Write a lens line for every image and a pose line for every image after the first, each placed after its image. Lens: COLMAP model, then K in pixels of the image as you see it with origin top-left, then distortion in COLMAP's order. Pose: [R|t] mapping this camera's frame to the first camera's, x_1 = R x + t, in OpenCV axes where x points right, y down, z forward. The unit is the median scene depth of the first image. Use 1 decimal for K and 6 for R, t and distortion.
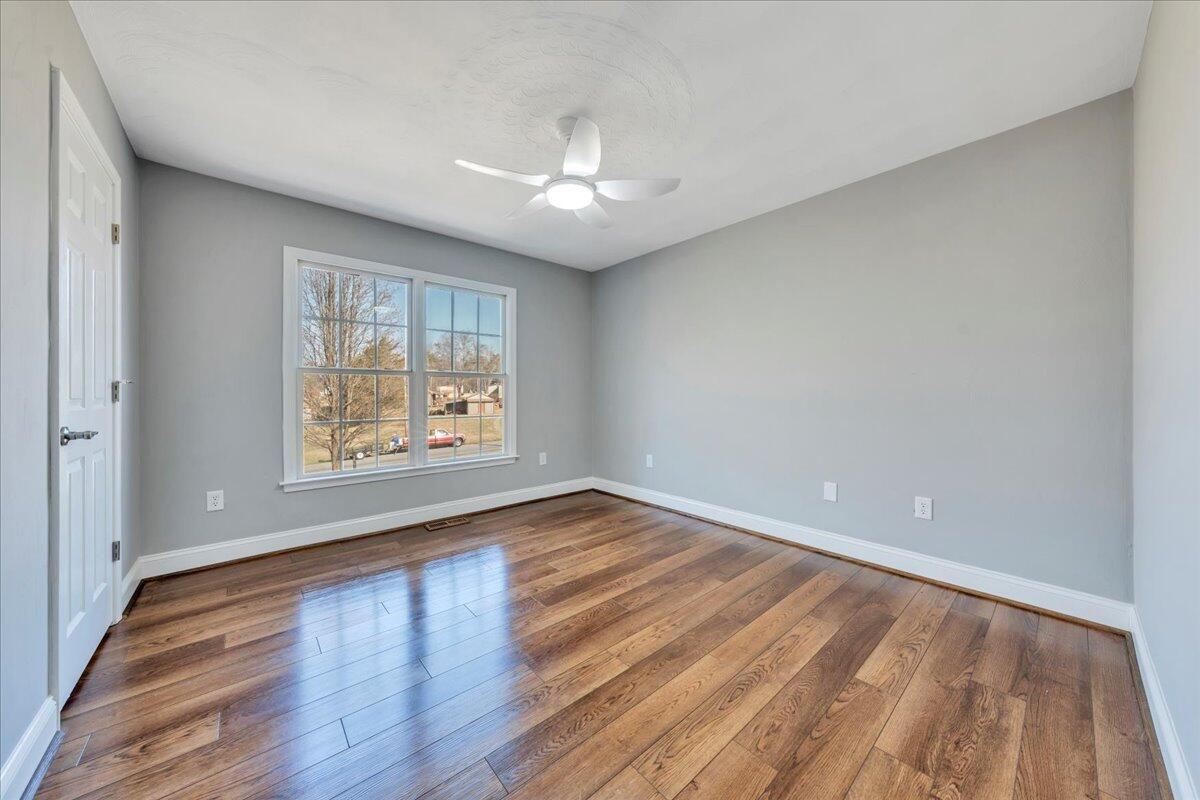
lens RADIAL K [[411.2, 0, 605.4], [0, 411.2, 392.0], [0, 0, 1]] dist [-0.001361, 0.000010]
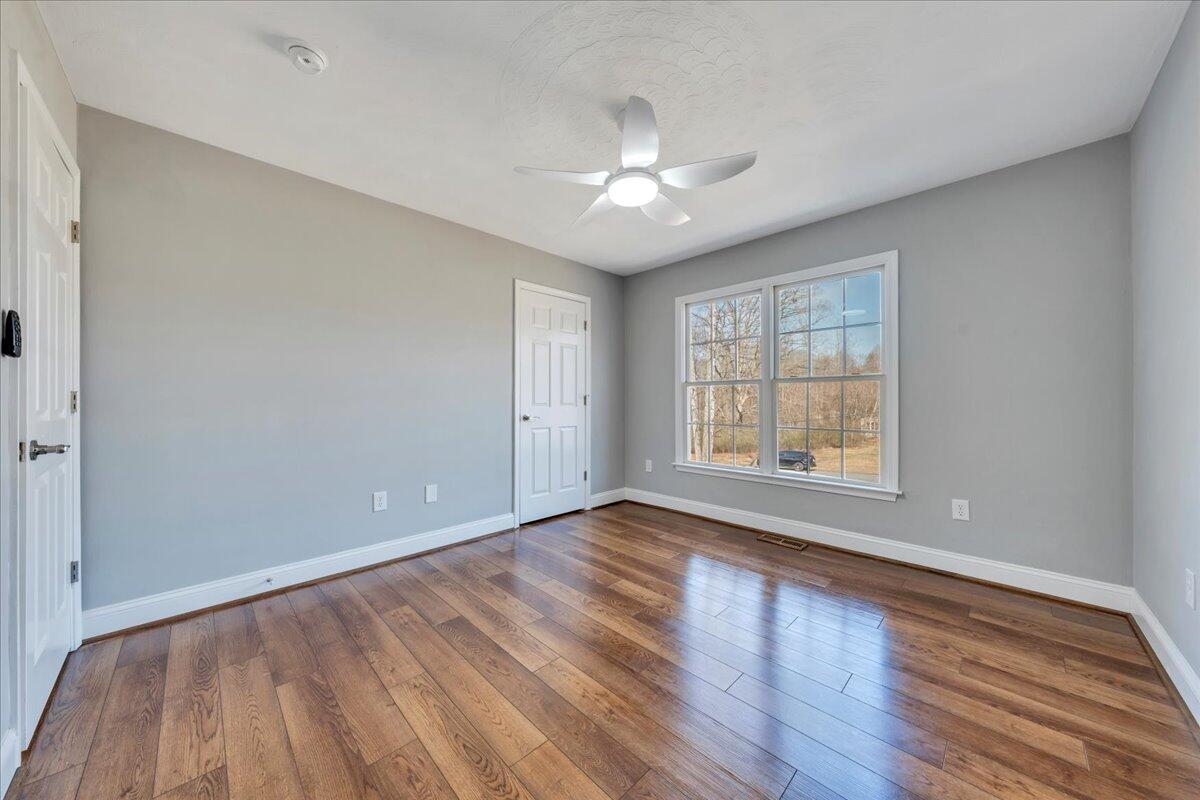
lens RADIAL K [[411.2, 0, 597.4], [0, 411.2, 402.0], [0, 0, 1]] dist [-0.001361, 0.000010]
pose [[0.050614, 0.005586, -0.998703, 0.630194], [0.005316, 0.999969, 0.005863, -0.003062], [0.998704, -0.005606, 0.050583, 0.648891]]
